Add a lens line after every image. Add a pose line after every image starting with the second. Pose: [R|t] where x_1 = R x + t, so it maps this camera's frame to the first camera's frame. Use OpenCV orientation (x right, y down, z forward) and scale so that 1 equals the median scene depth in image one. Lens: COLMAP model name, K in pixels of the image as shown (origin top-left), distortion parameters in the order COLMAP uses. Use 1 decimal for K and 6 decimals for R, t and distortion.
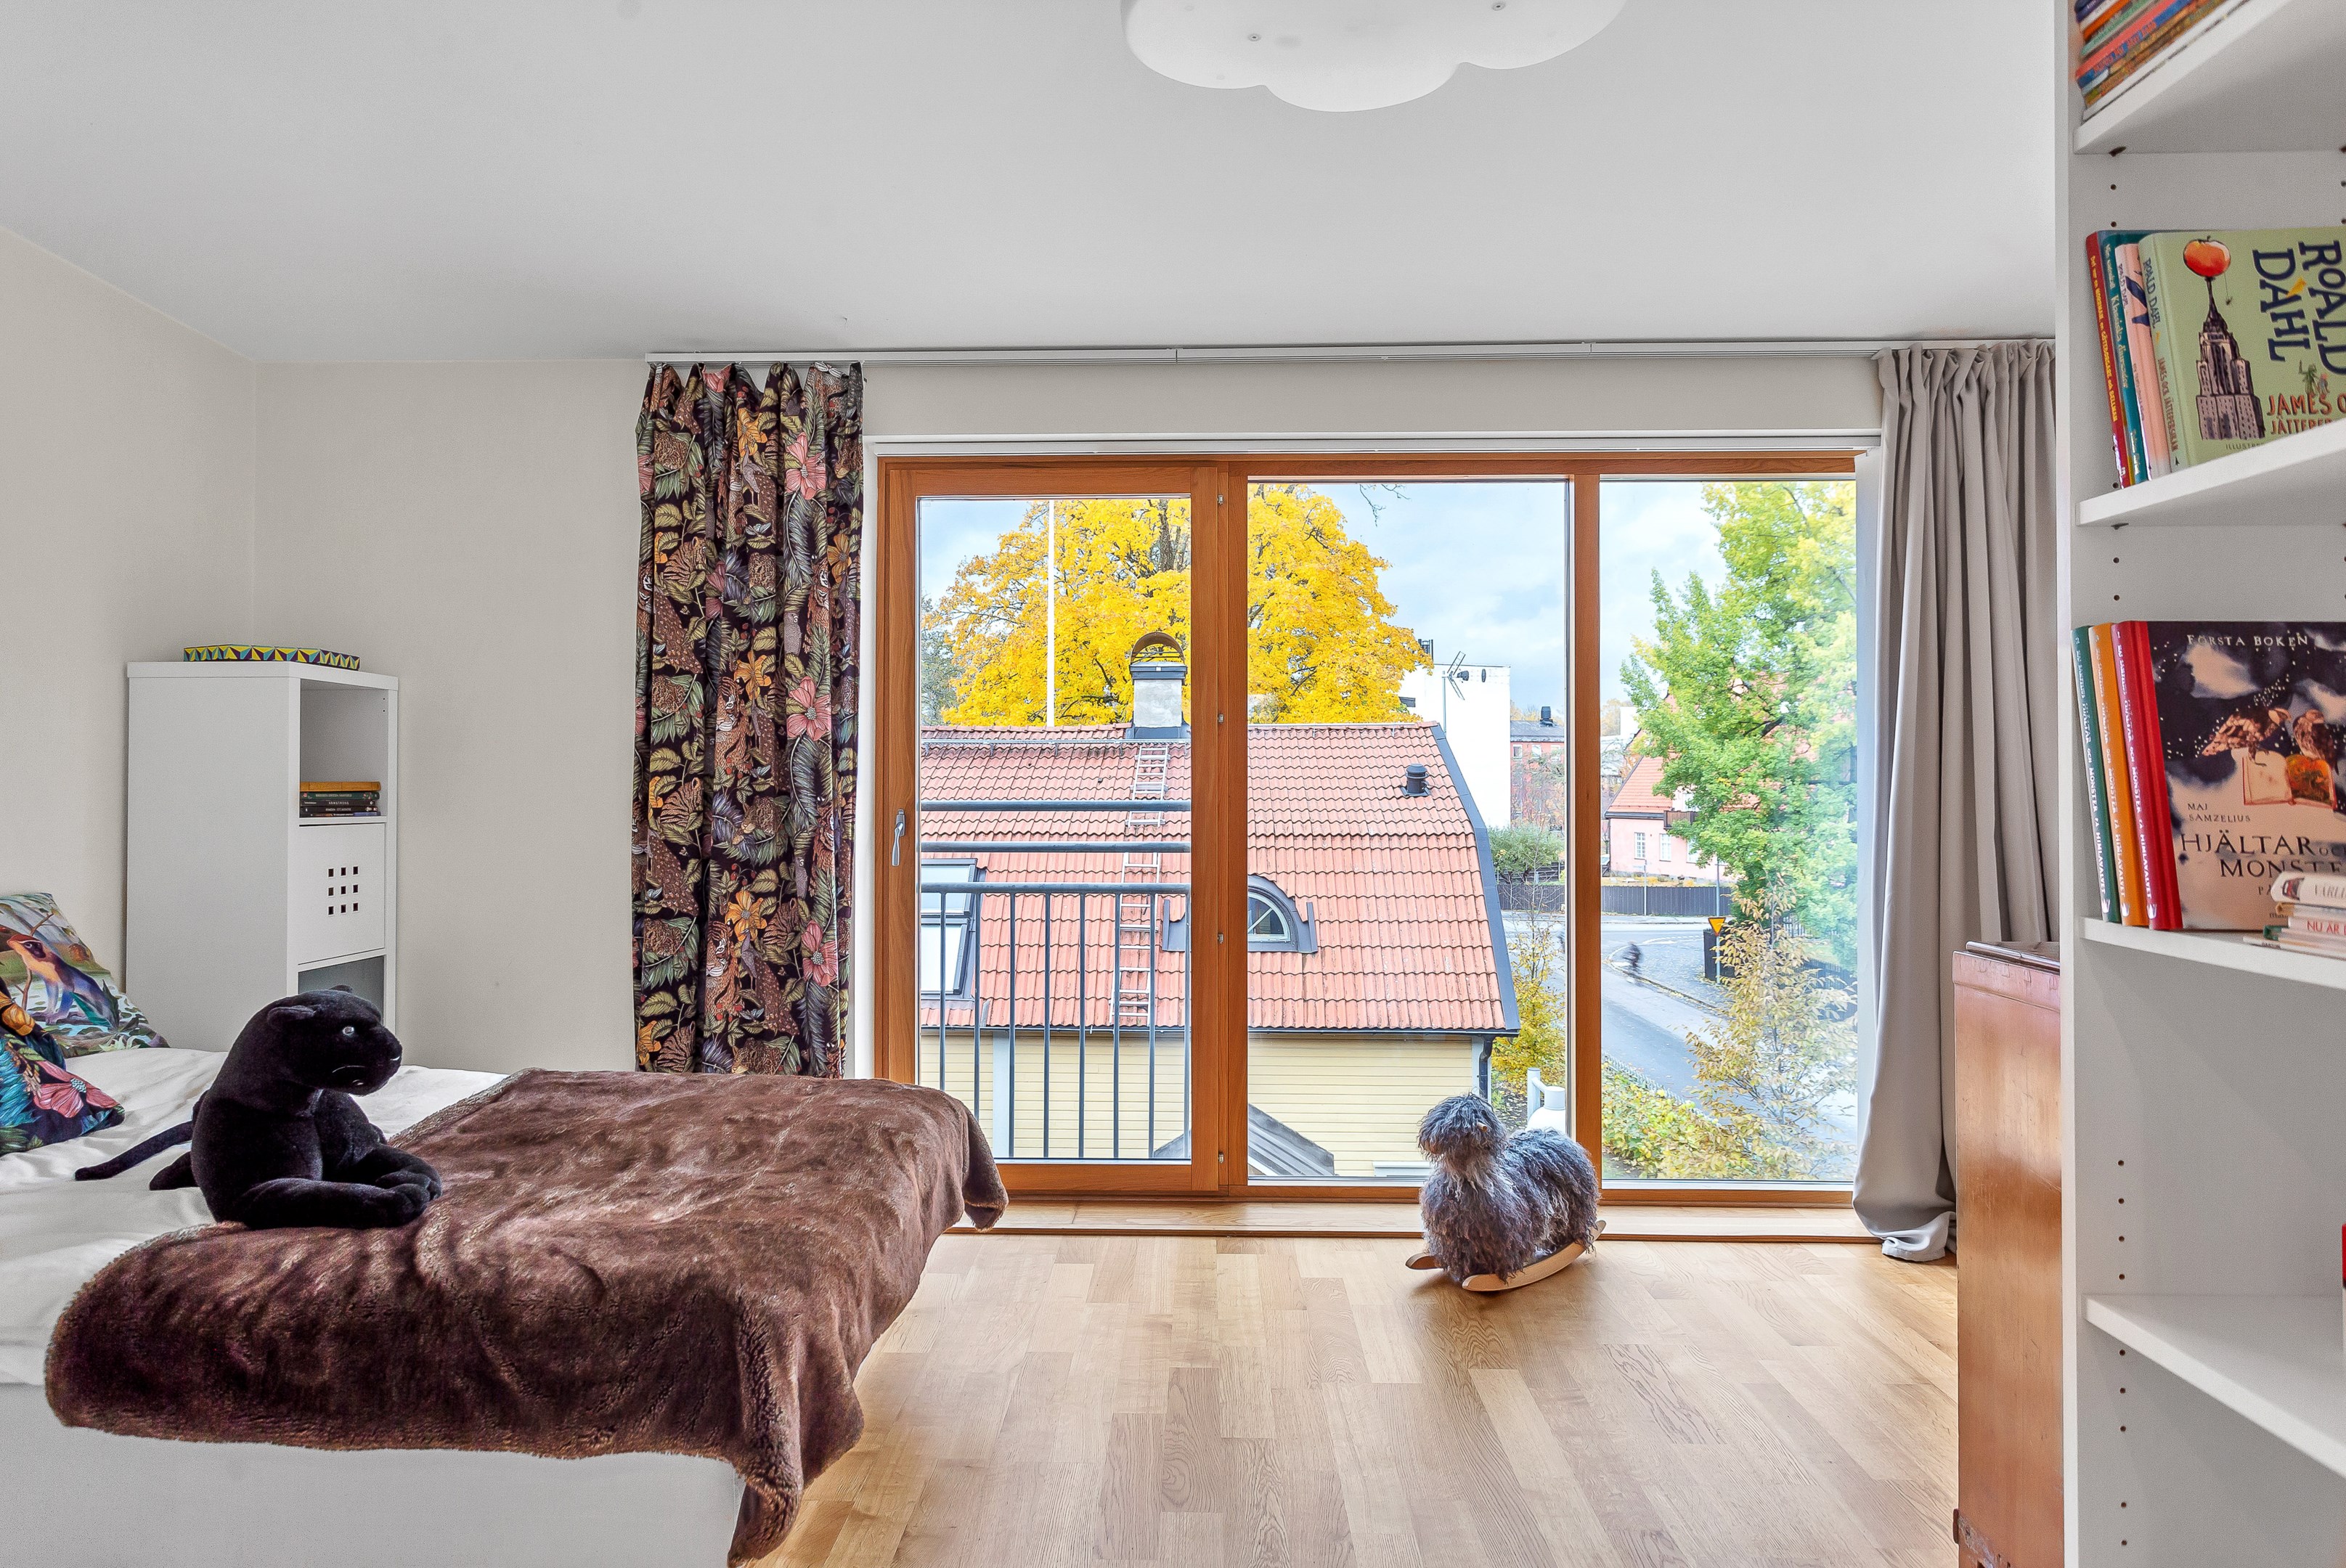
lens RADIAL K [[1355.8, 0, 1173.9], [0, 1355.8, 777.8], [0, 0, 1]] dist [0.002592, 0.000186]
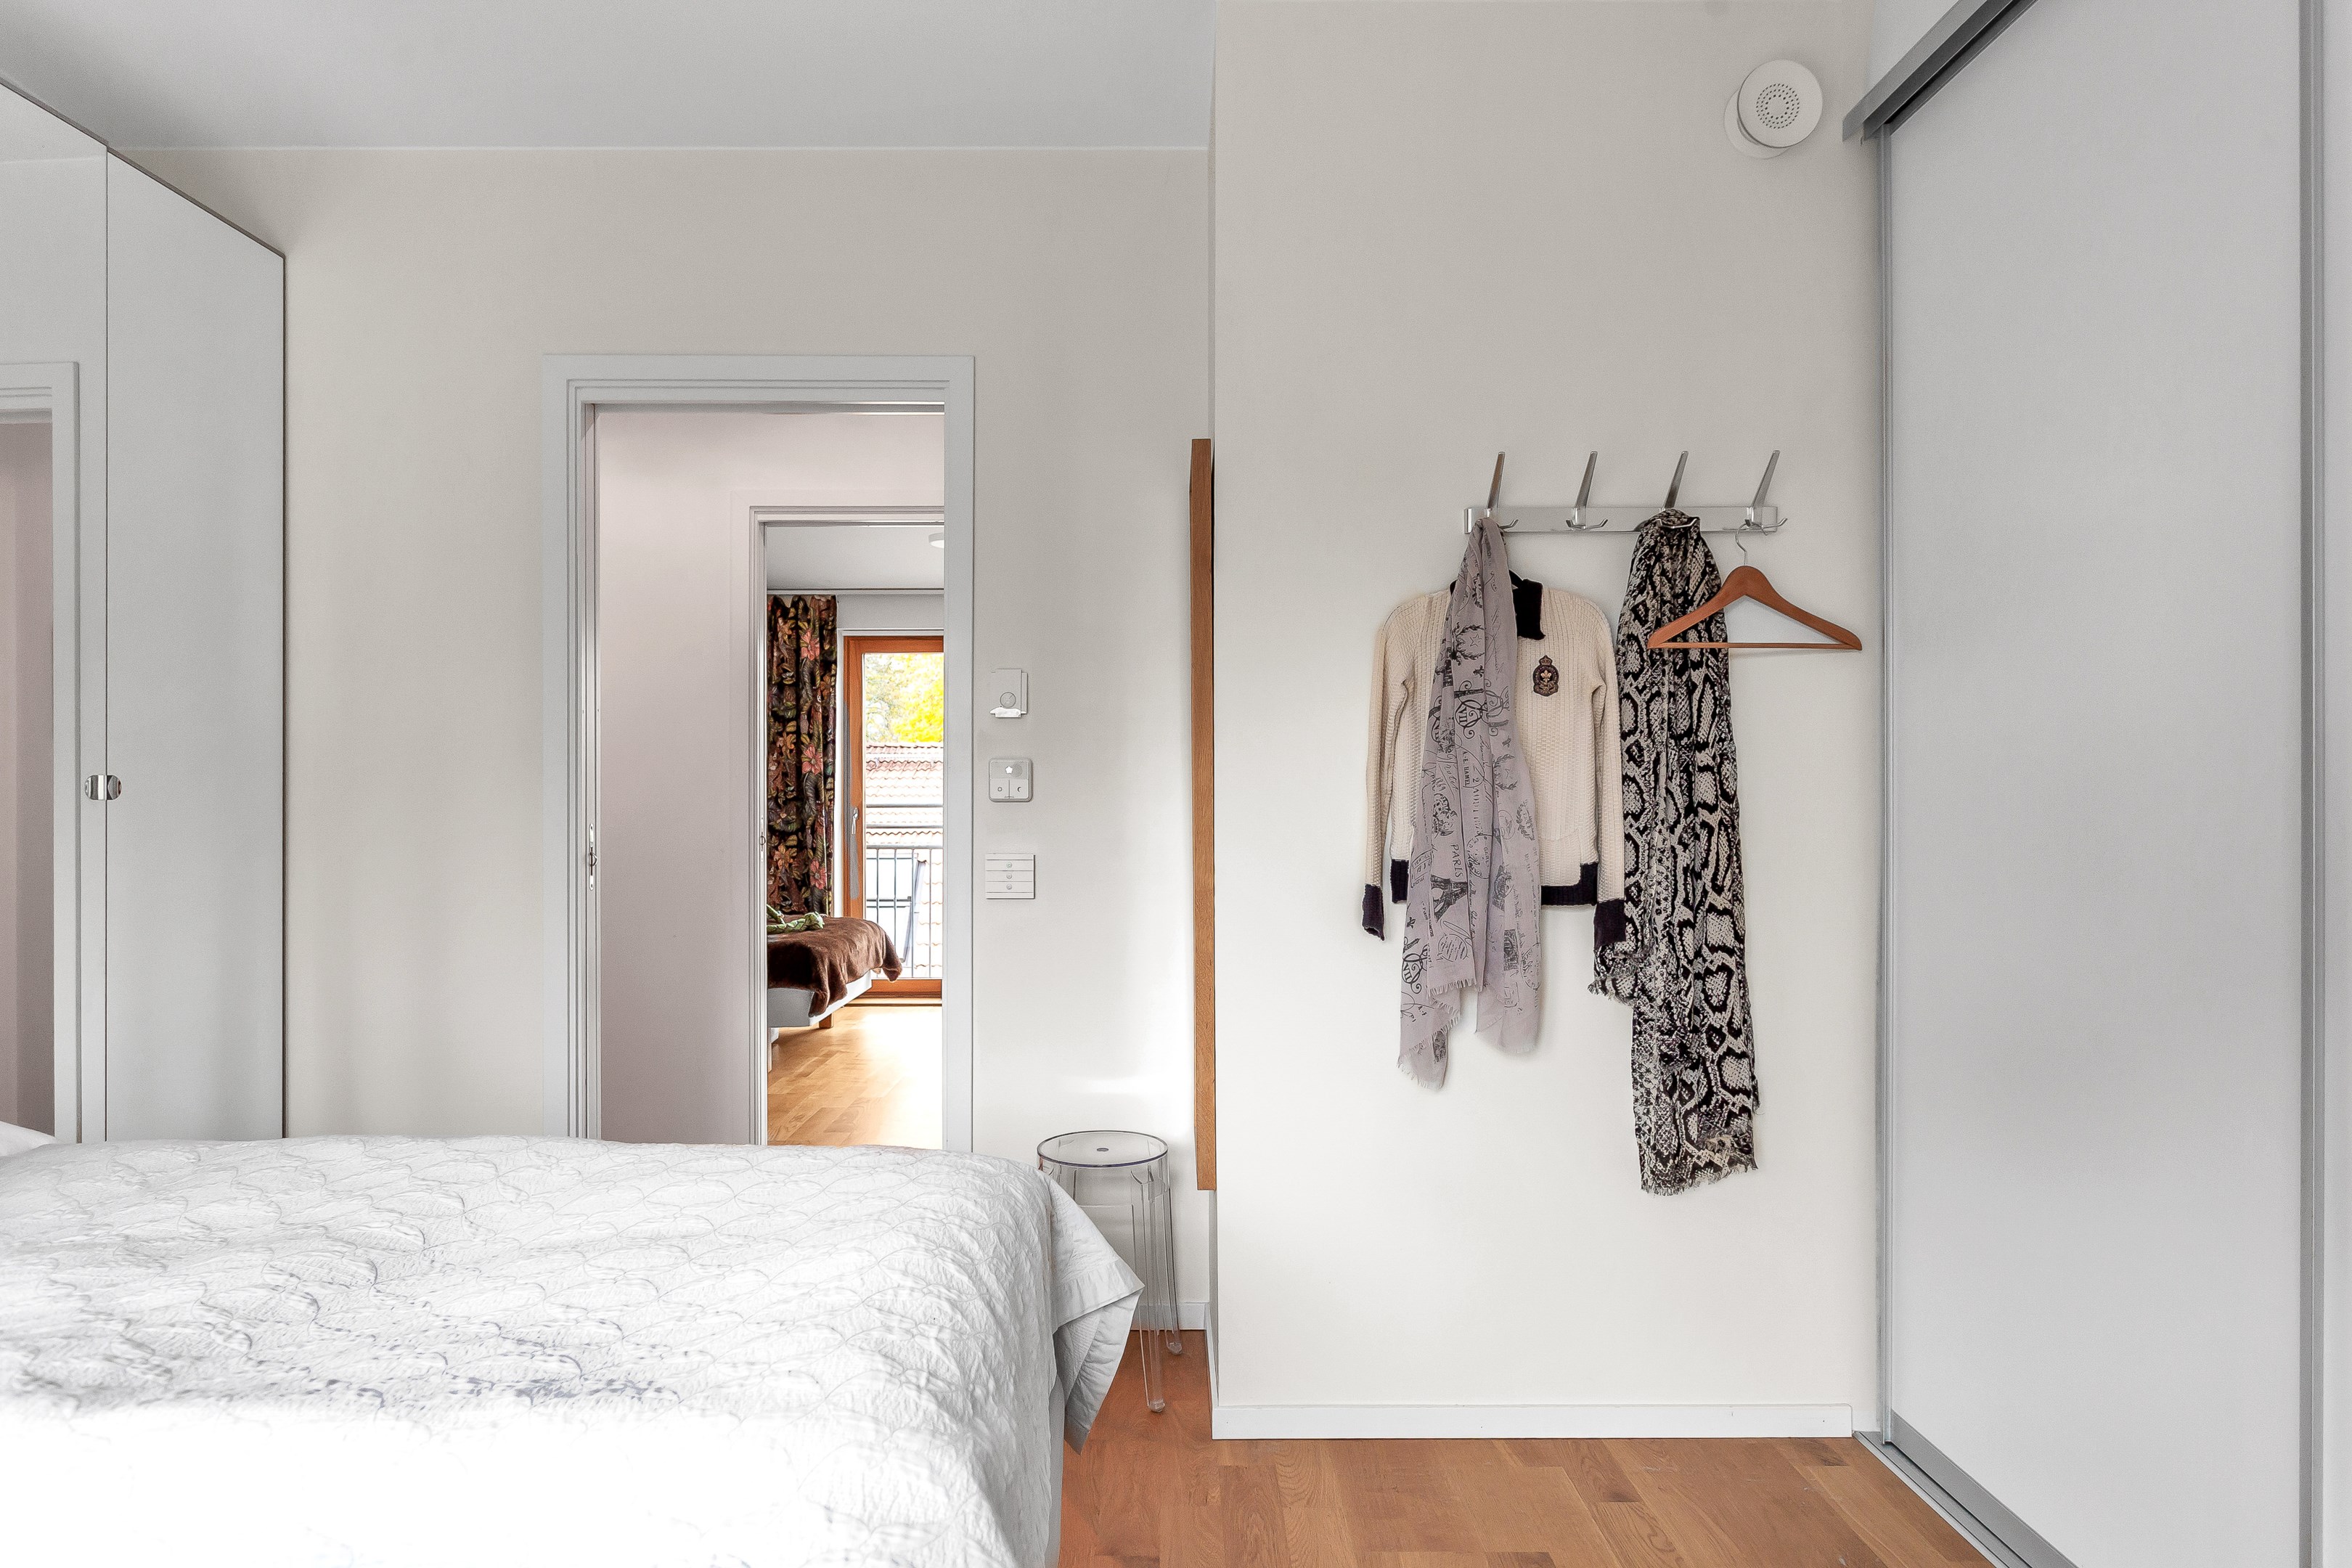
lens RADIAL K [[1359.5, 0, 1173.7], [0, 1359.5, 790.9], [0, 0, 1]] dist [0.002592, 0.000186]
pose [[0.999387, -0.004487, 0.034715, 0.221930], [0.004369, 0.999984, 0.003454, -0.006241], [-0.034730, -0.003300, 0.999391, -1.144603]]
